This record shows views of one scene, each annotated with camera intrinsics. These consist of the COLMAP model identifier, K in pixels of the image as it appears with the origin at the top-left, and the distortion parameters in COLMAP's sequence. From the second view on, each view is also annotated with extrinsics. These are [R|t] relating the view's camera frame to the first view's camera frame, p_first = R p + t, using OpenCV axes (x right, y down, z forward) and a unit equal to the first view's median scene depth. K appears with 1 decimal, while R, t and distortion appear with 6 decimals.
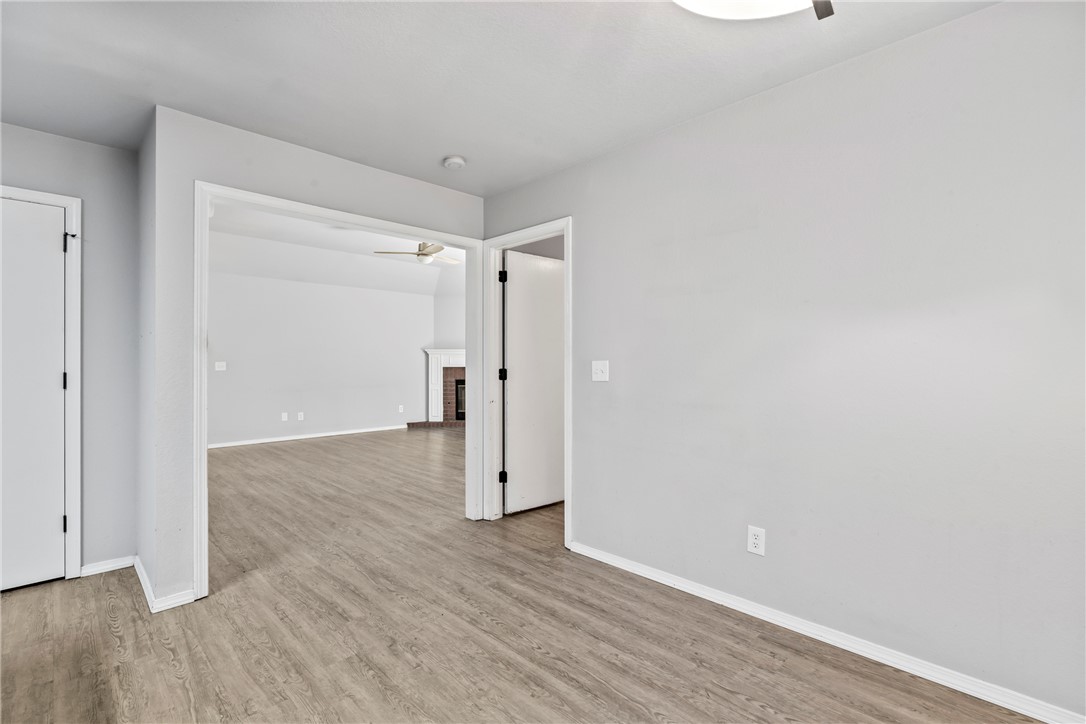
lens RADIAL K [[485.1, 0, 543.0], [0, 485.1, 362.0], [0, 0, 1]] dist [-0.001506, -0.000230]
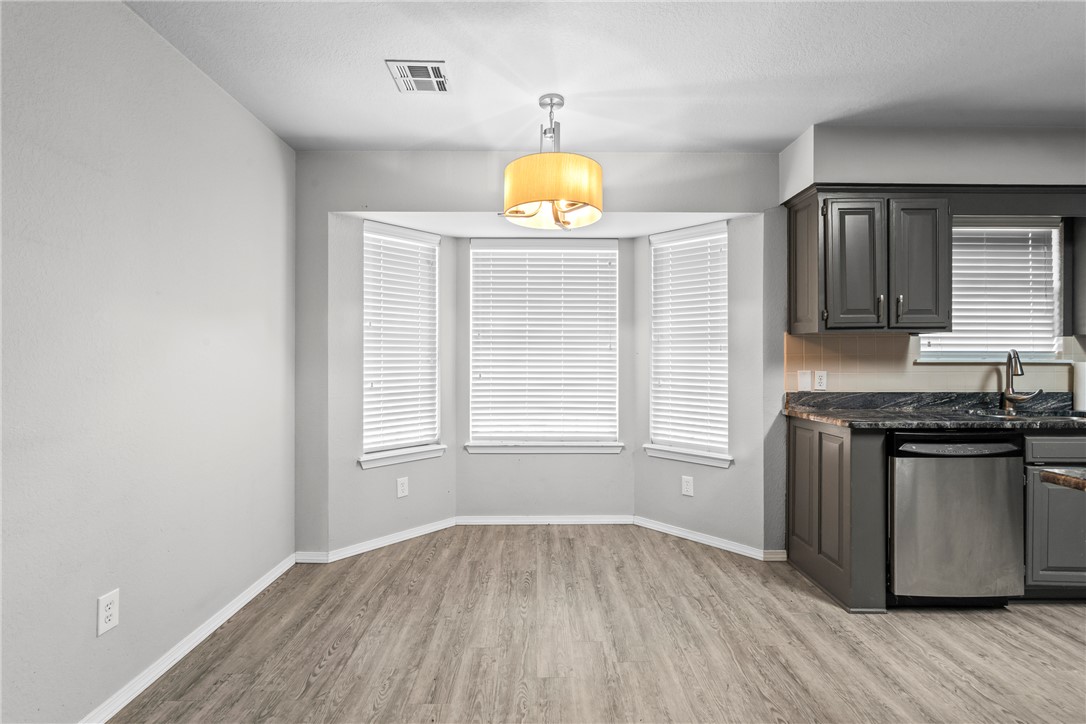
lens RADIAL K [[485.1, 0, 543.0], [0, 485.1, 362.0], [0, 0, 1]] dist [-0.001506, -0.000230]
pose [[-0.724243, -0.000650, 0.689545, -1.118043], [-0.000250, 1.000000, 0.000681, 0.000542], [-0.689545, 0.000321, -0.724243, 2.332742]]
